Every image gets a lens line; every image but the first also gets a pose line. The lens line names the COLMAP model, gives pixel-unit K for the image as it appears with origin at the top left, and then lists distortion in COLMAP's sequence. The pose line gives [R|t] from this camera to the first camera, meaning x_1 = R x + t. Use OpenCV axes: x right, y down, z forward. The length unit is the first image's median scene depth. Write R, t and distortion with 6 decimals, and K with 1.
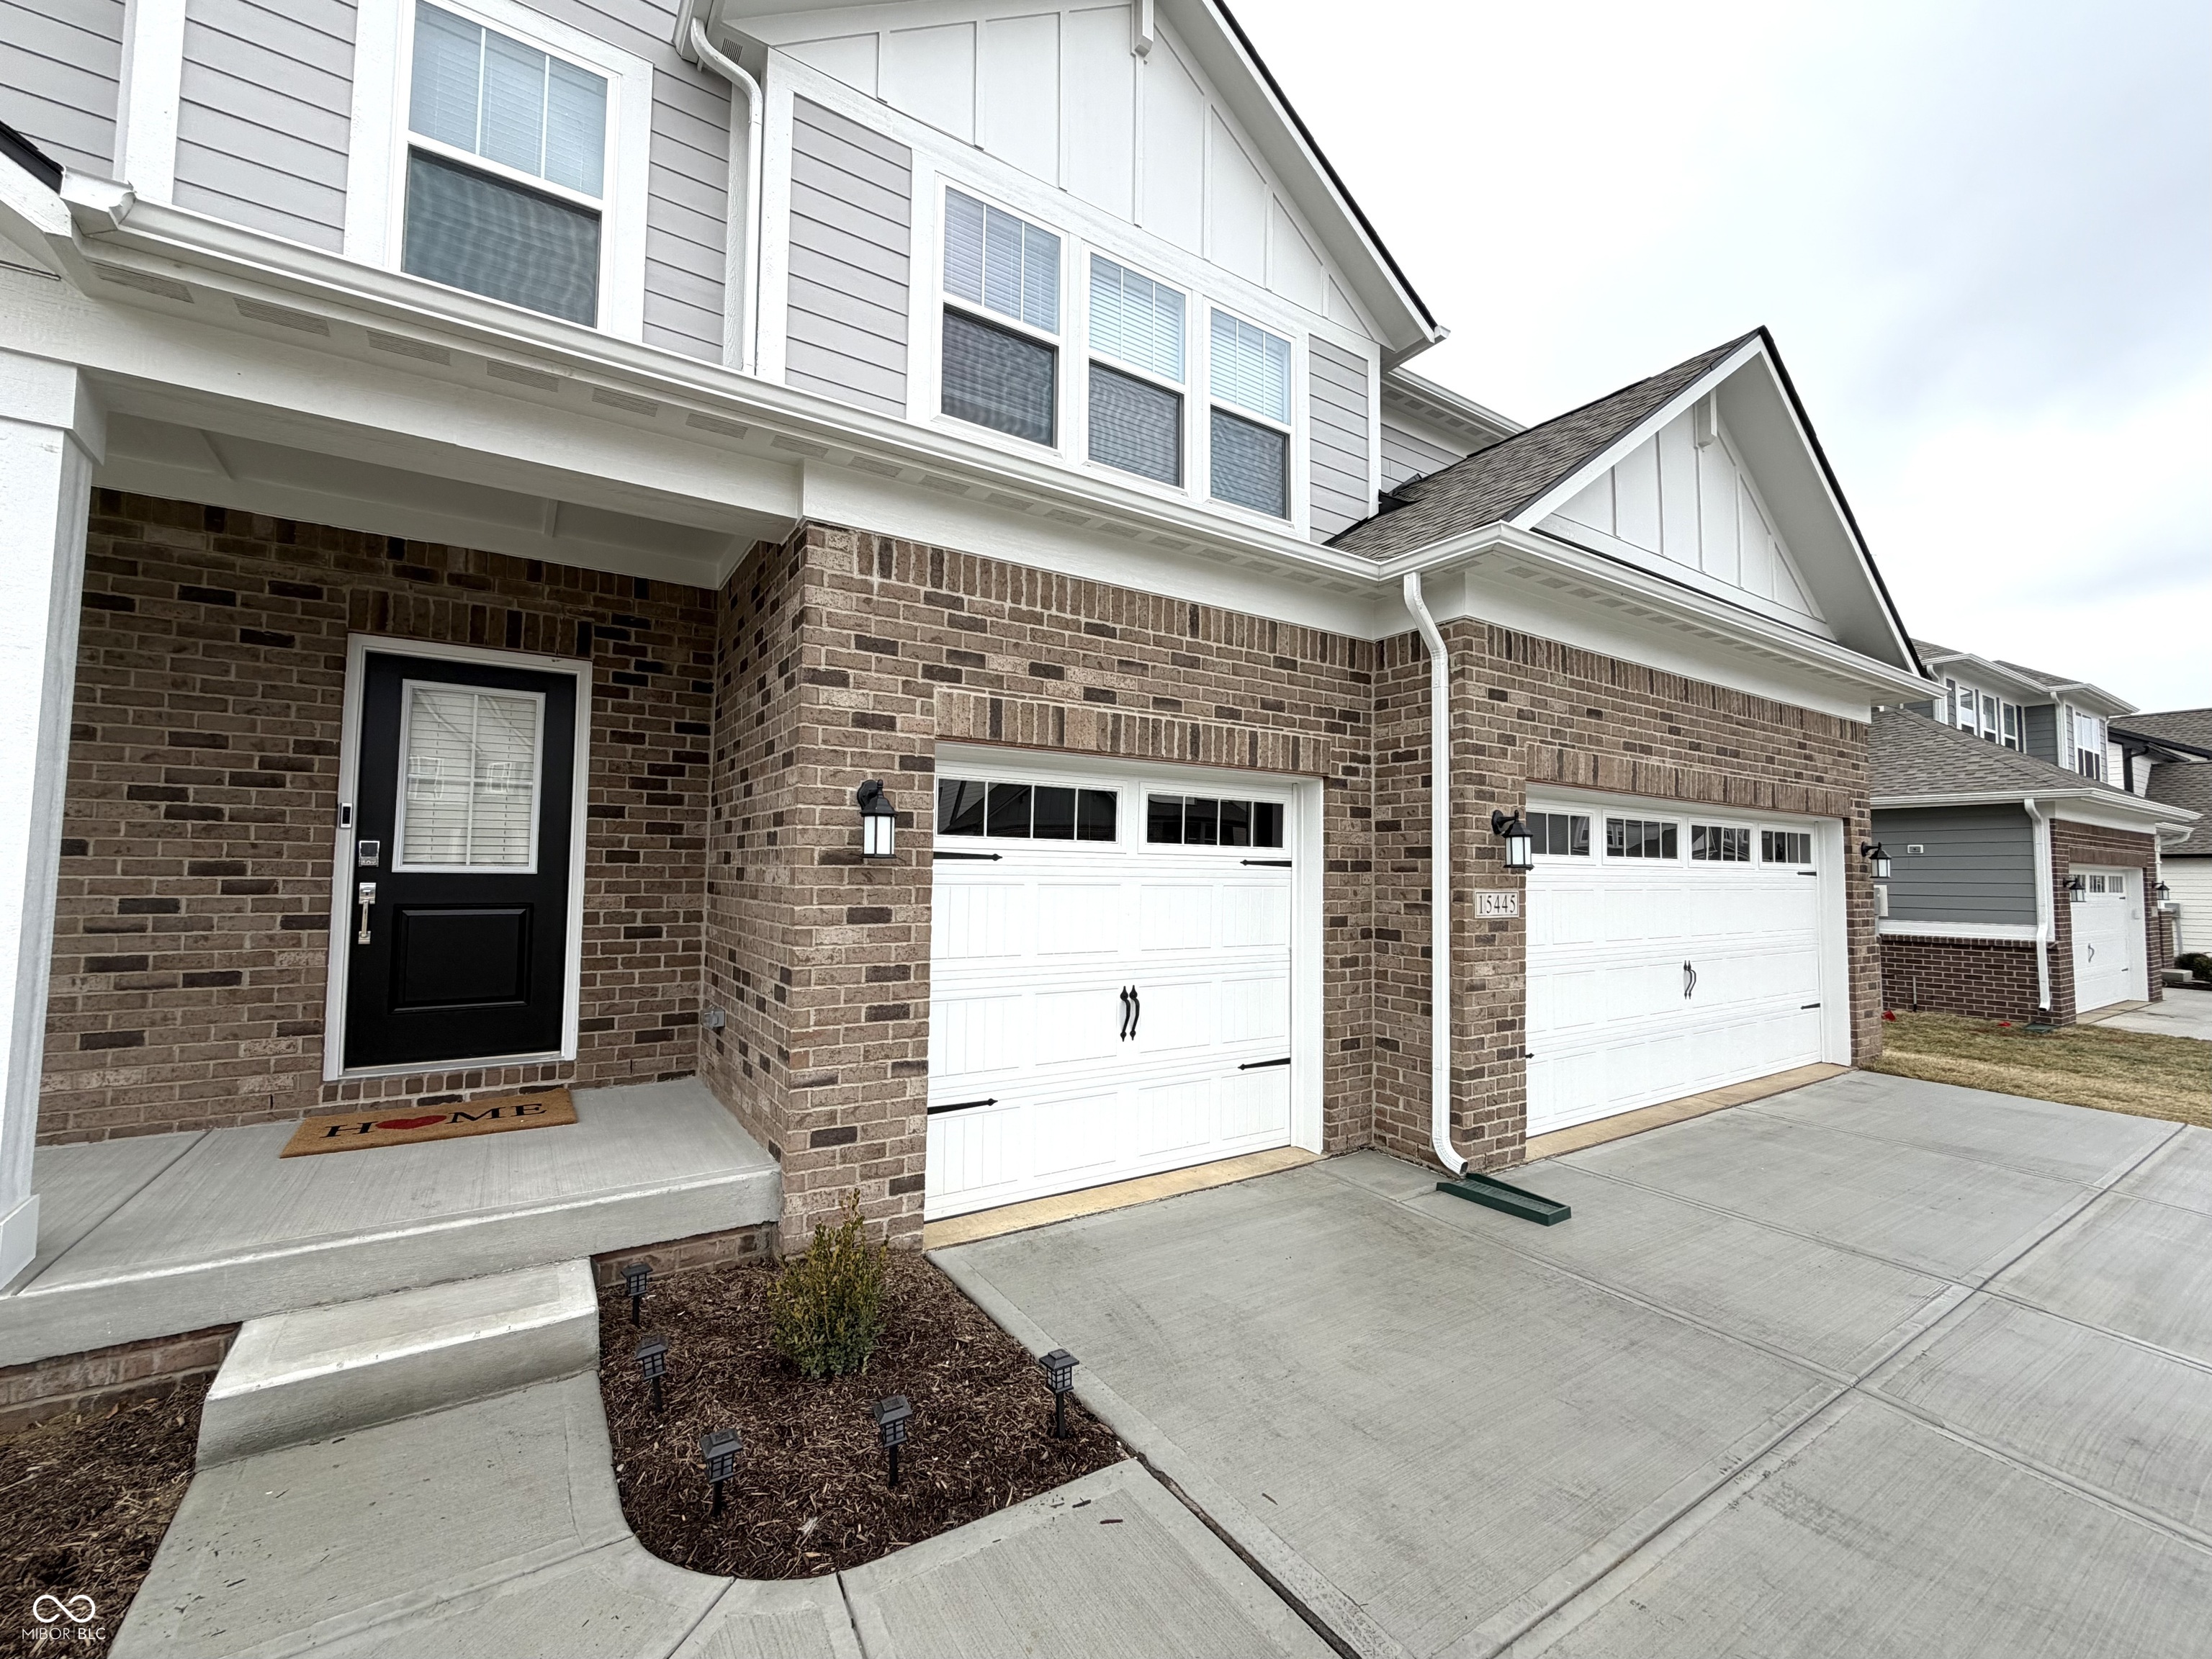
lens RADIAL K [[930.4, 0, 1108.0], [0, 930.4, 827.8], [0, 0, 1]] dist [0.000698, 0.000070]
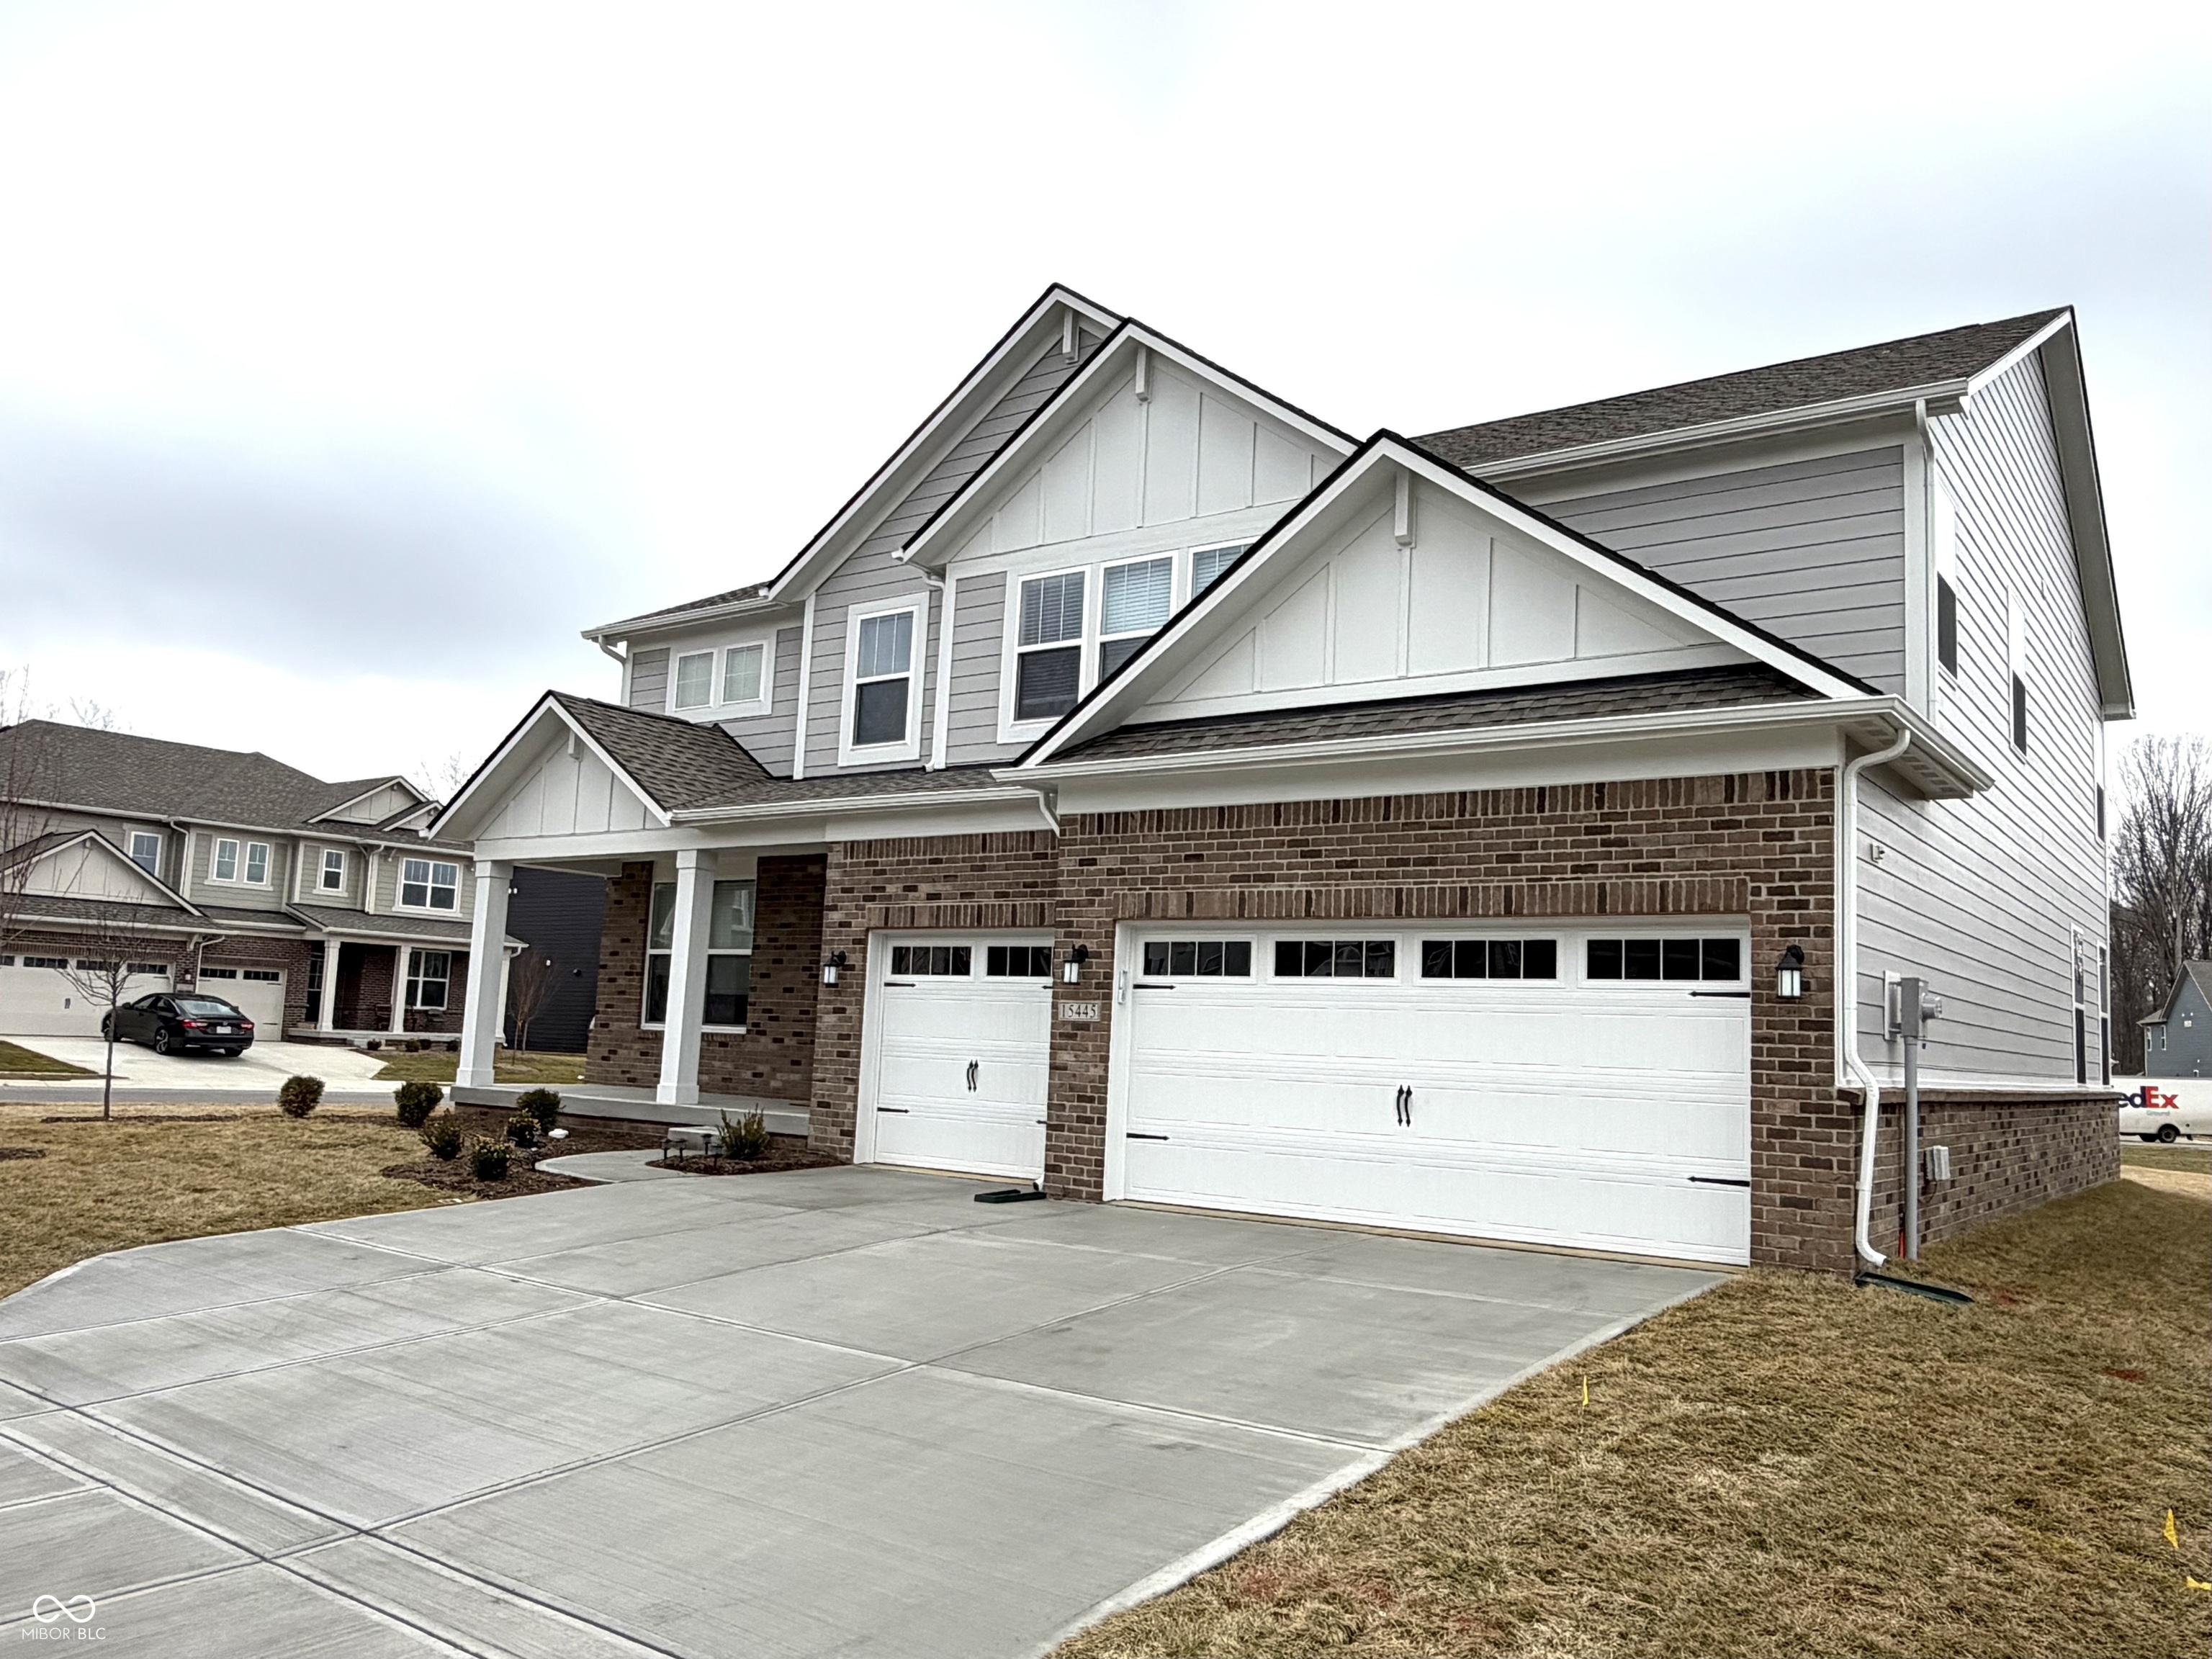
lens RADIAL K [[1677.3, 0, 1120.4], [0, 1677.3, 840.5], [0, 0, 1]] dist [0.004573, -0.004218]
pose [[0.330140, -0.110280, -0.937468, 2.916190], [0.012055, 0.993563, -0.112633, 0.114719], [0.943855, 0.025884, 0.329344, 0.218519]]
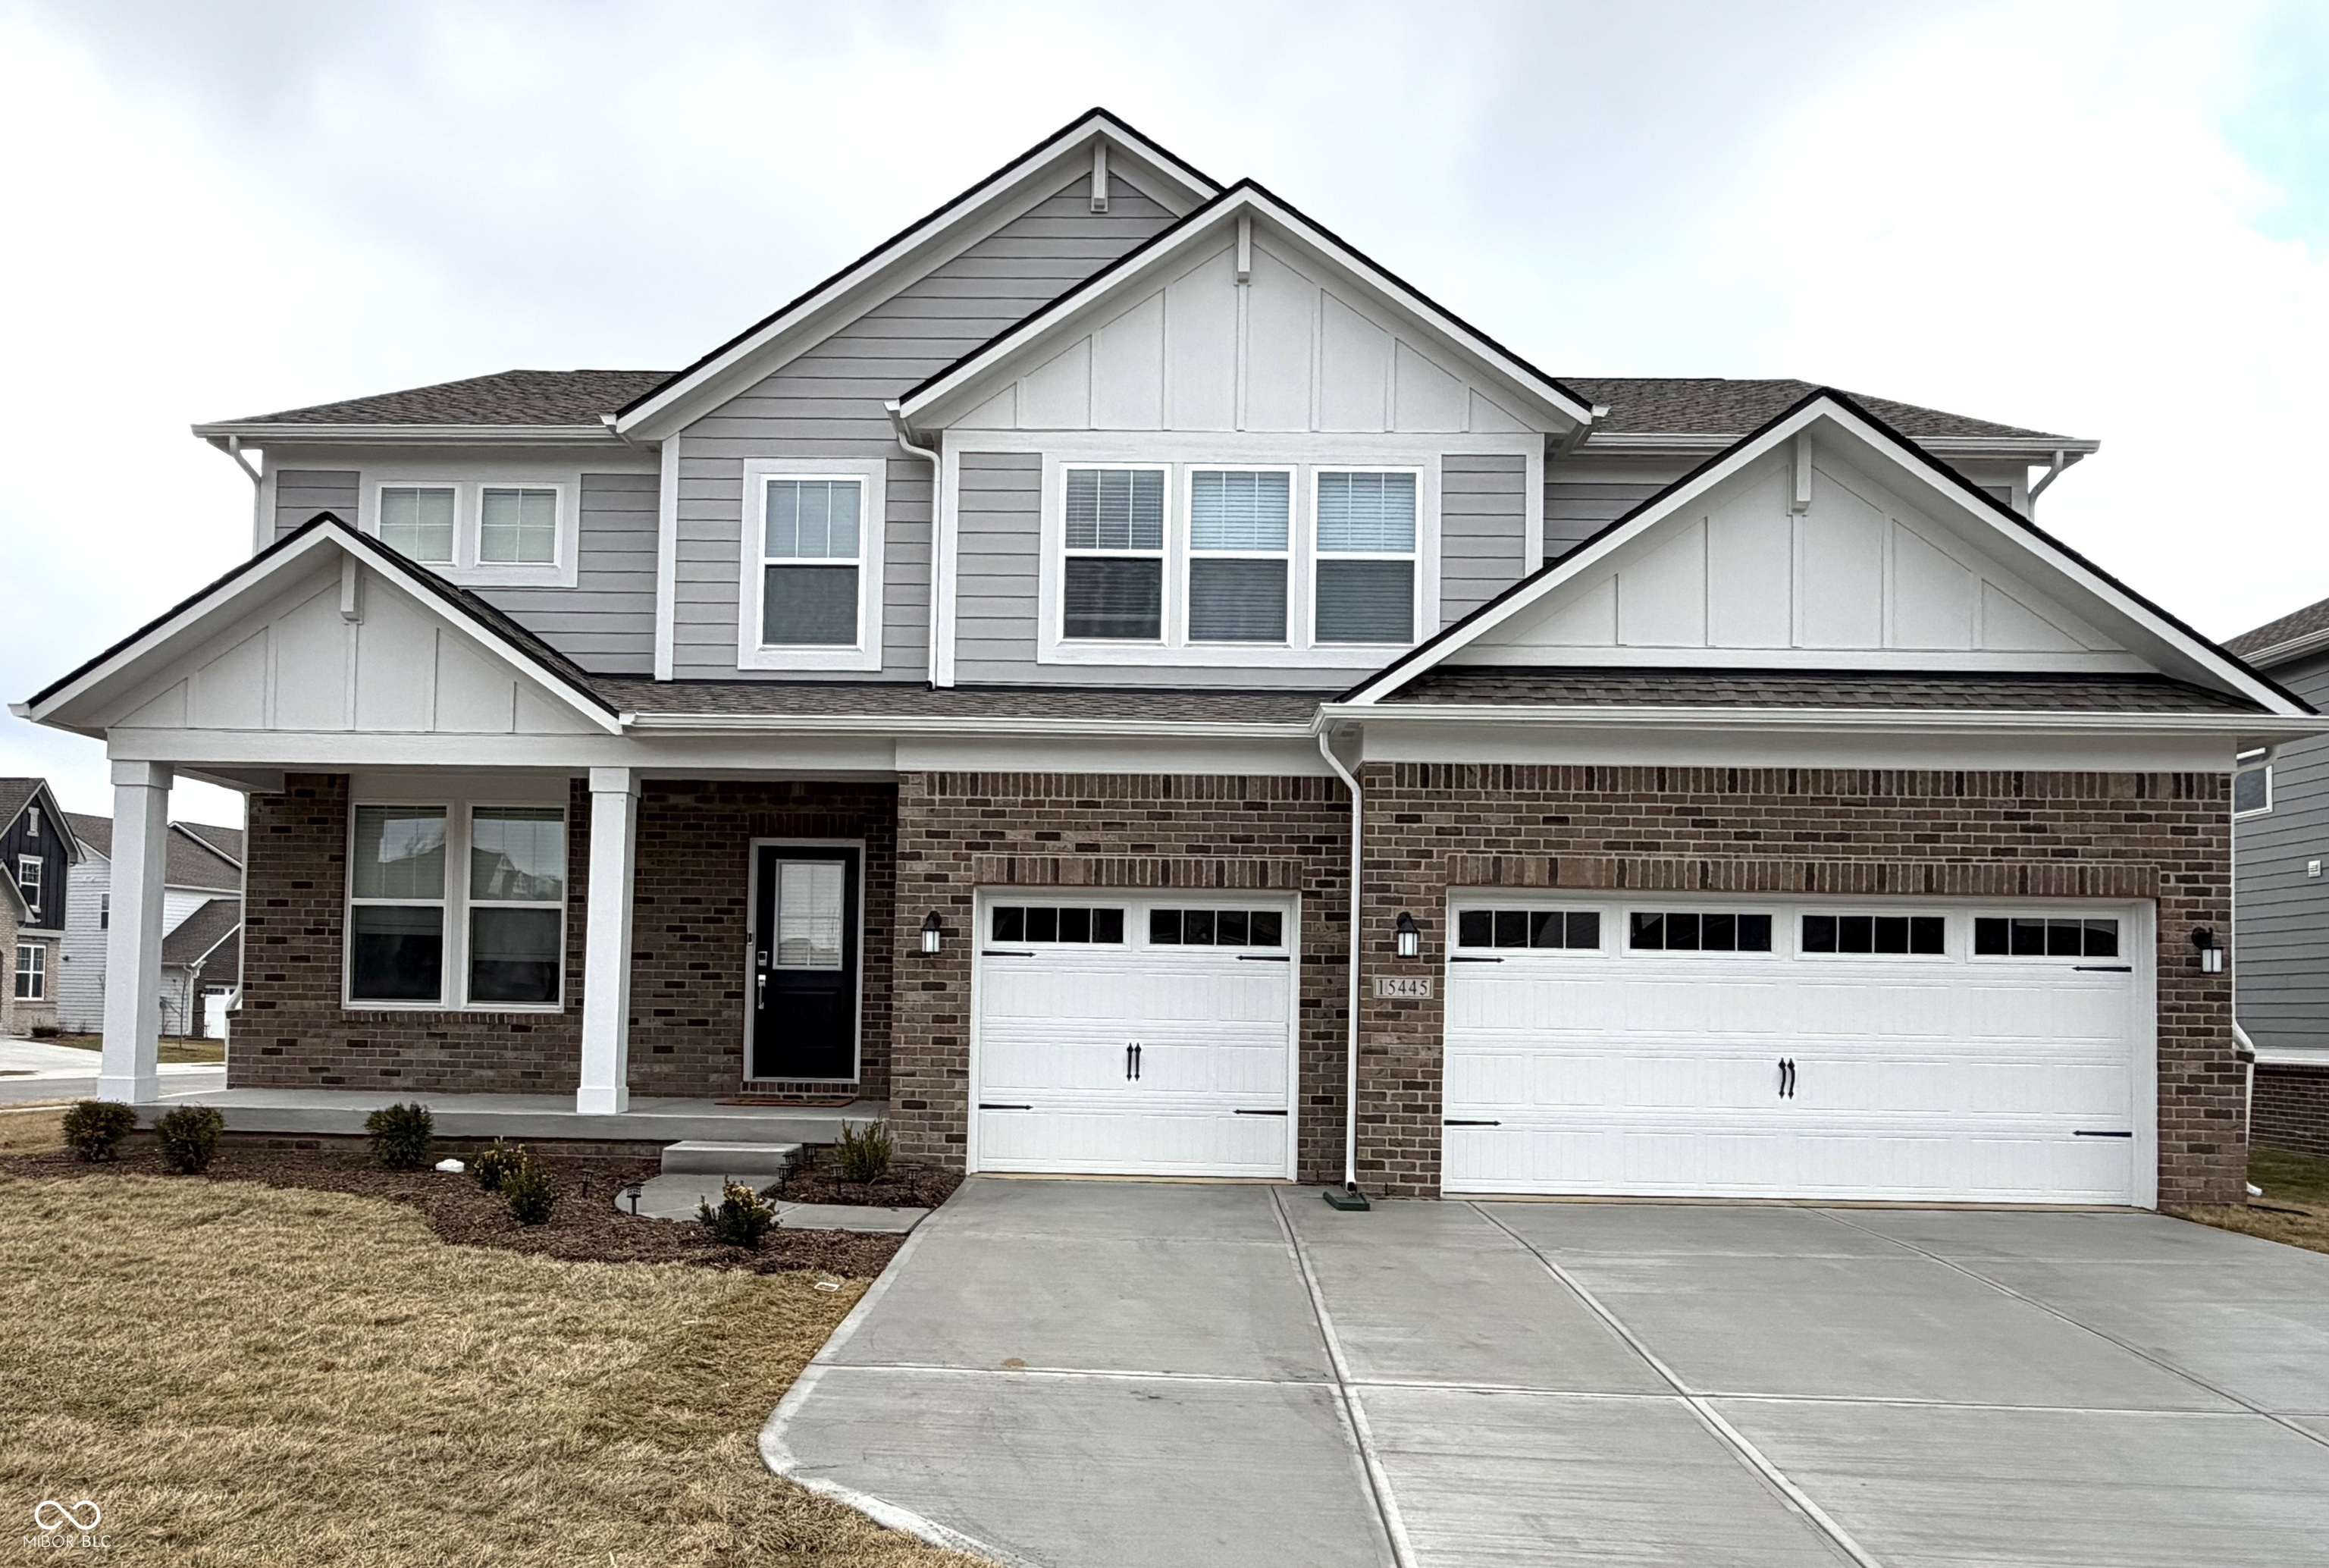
lens RADIAL K [[1579.6, 0, 1103.4], [0, 1579.6, 957.7], [0, 0, 1]] dist [0.005049, -0.001660]
pose [[0.812136, -0.015915, -0.583251, 1.357173], [0.021034, 0.999777, 0.002007, 0.030117], [0.583089, -0.013898, 0.812289, -0.975623]]
